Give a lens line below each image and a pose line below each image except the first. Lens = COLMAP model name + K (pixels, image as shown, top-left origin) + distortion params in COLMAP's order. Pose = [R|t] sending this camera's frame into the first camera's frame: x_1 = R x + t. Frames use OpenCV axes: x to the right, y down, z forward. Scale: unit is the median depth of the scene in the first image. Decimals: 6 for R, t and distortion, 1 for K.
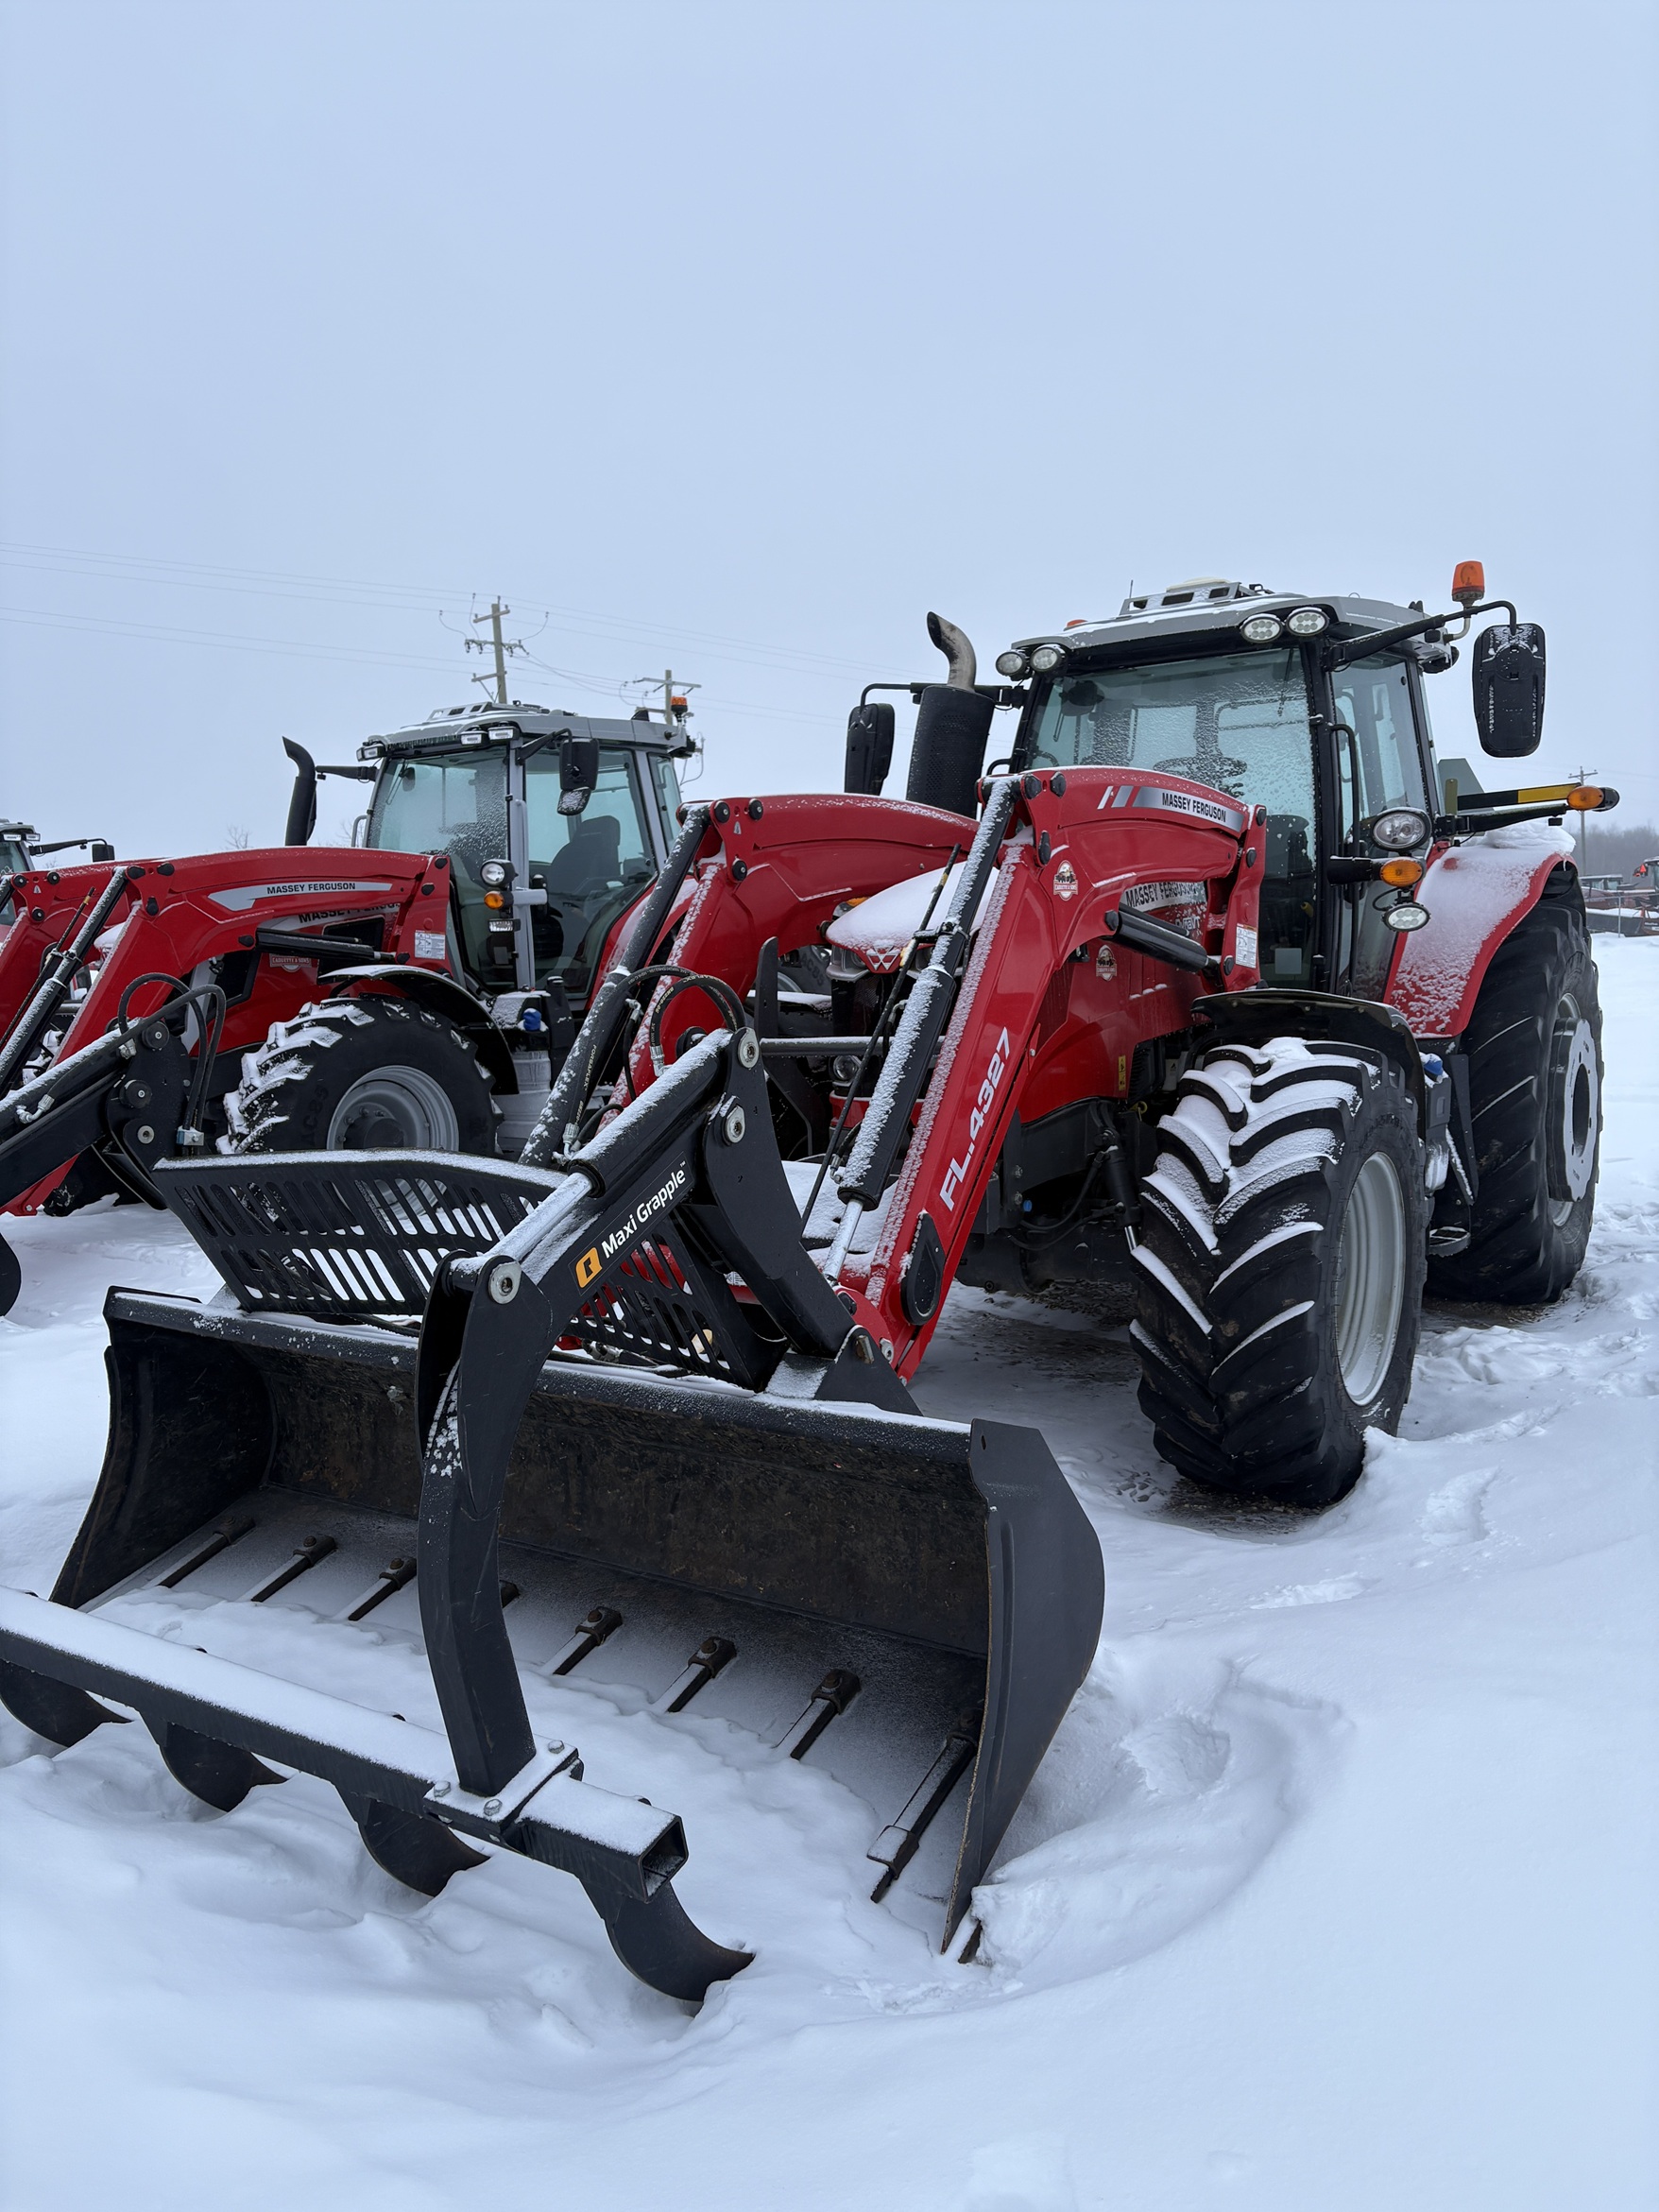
lens RADIAL K [[1696.3, 0, 826.0], [0, 1696.3, 1163.8], [0, 0, 1]] dist [0.004264, -0.008321]
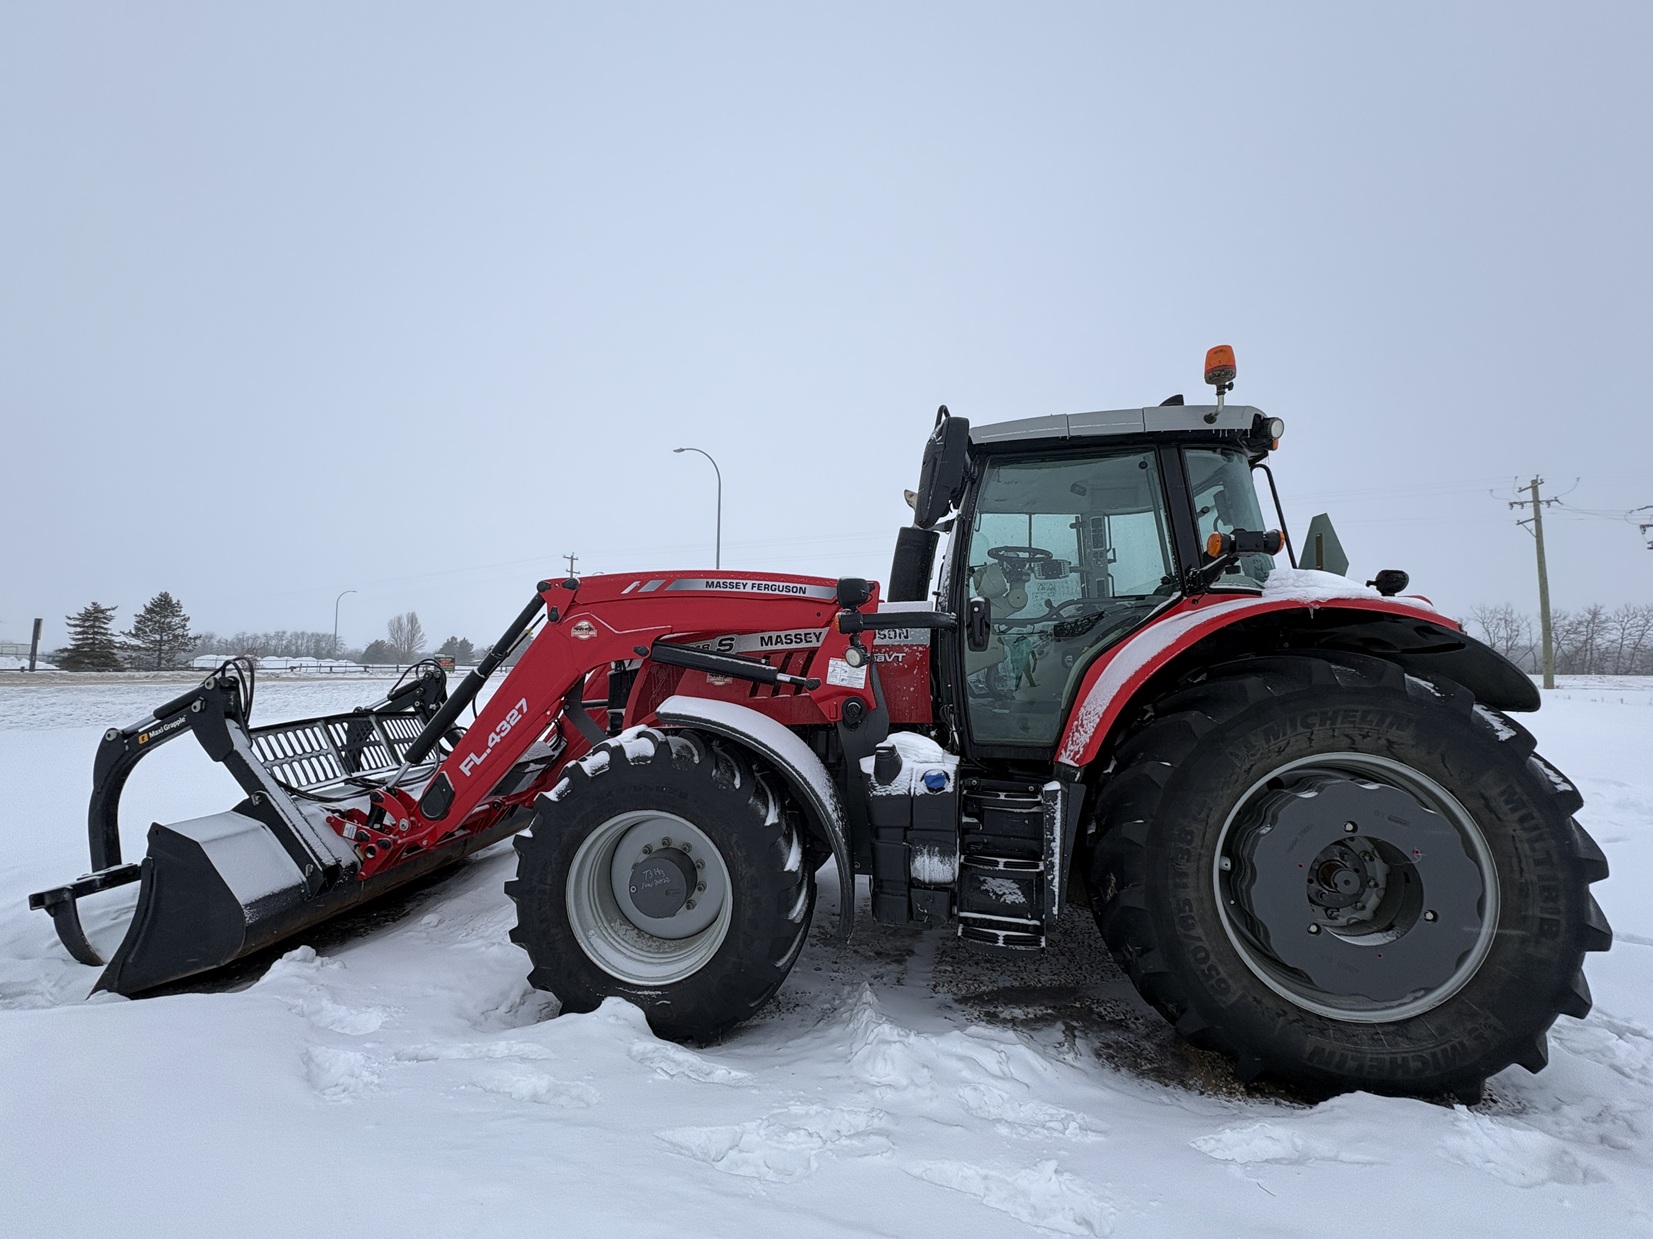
lens RADIAL K [[667.6, 0, 790.7], [0, 667.6, 618.7], [0, 0, 1]] dist [0.000225, 0.000099]
pose [[0.451390, -0.021003, -0.892079, 0.613746], [-0.150104, 0.983690, -0.099112, -0.089107], [0.879611, 0.178643, 0.440876, 0.556555]]
